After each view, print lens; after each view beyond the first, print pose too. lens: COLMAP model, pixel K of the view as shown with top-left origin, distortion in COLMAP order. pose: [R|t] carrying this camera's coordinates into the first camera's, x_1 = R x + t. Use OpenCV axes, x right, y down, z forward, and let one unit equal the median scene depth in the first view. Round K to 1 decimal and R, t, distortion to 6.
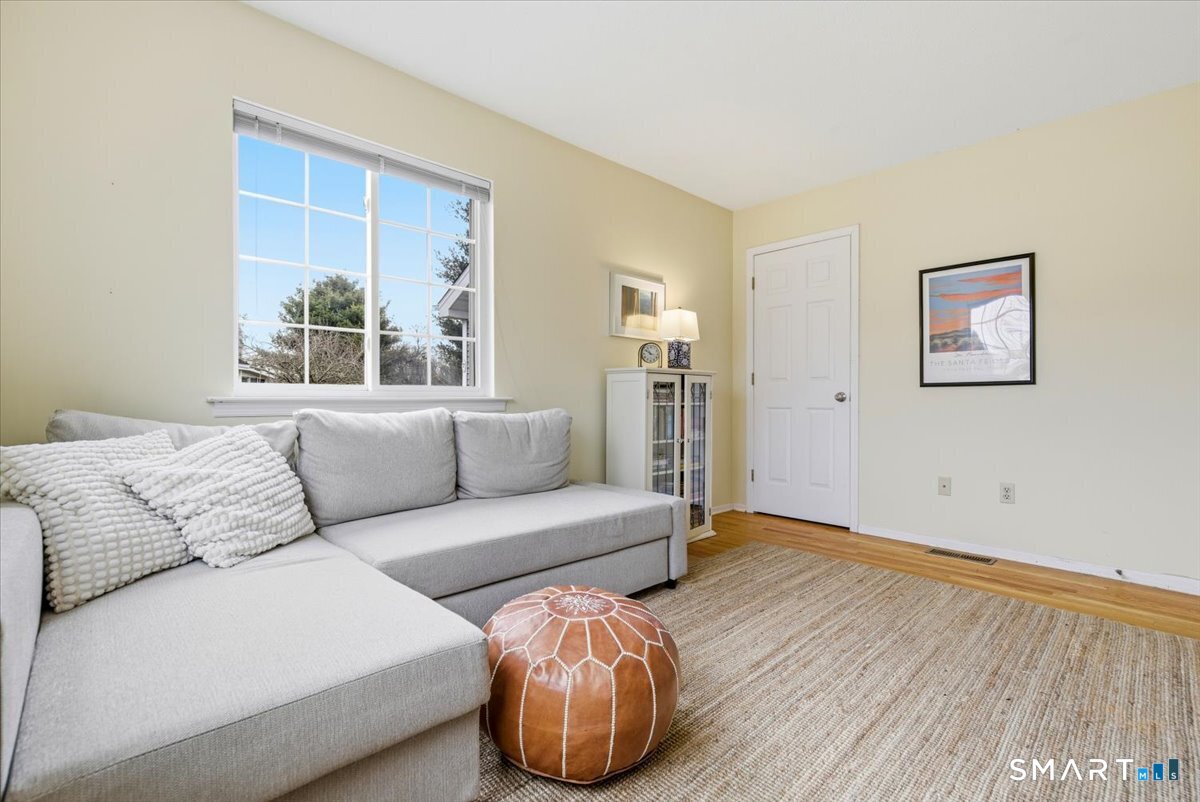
lens RADIAL K [[557.5, 0, 603.0], [0, 557.5, 398.2], [0, 0, 1]] dist [0.000180, 0.000327]
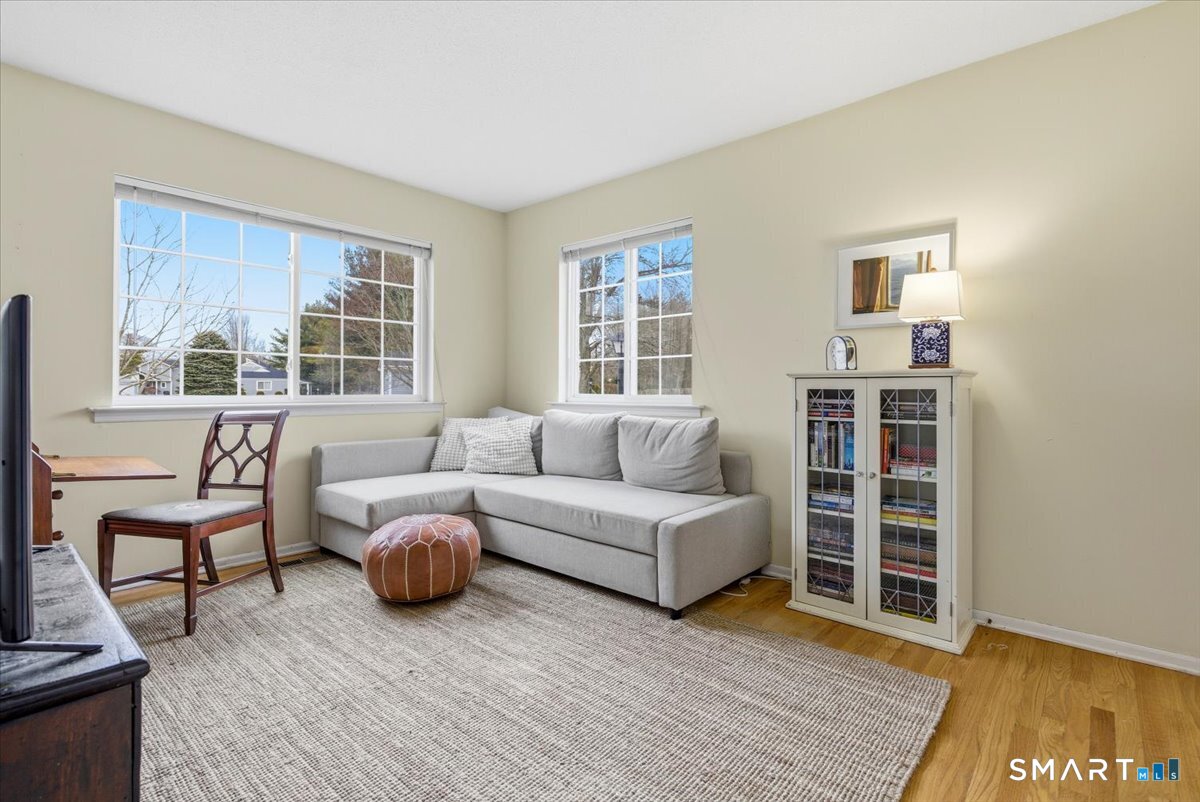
lens RADIAL K [[557.5, 0, 603.0], [0, 557.5, 398.2], [0, 0, 1]] dist [0.000180, 0.000327]
pose [[0.097946, 0.012799, -0.995109, 0.953533], [-0.014367, 0.999831, 0.011445, -0.025409], [0.995088, 0.013176, 0.098114, 0.748338]]
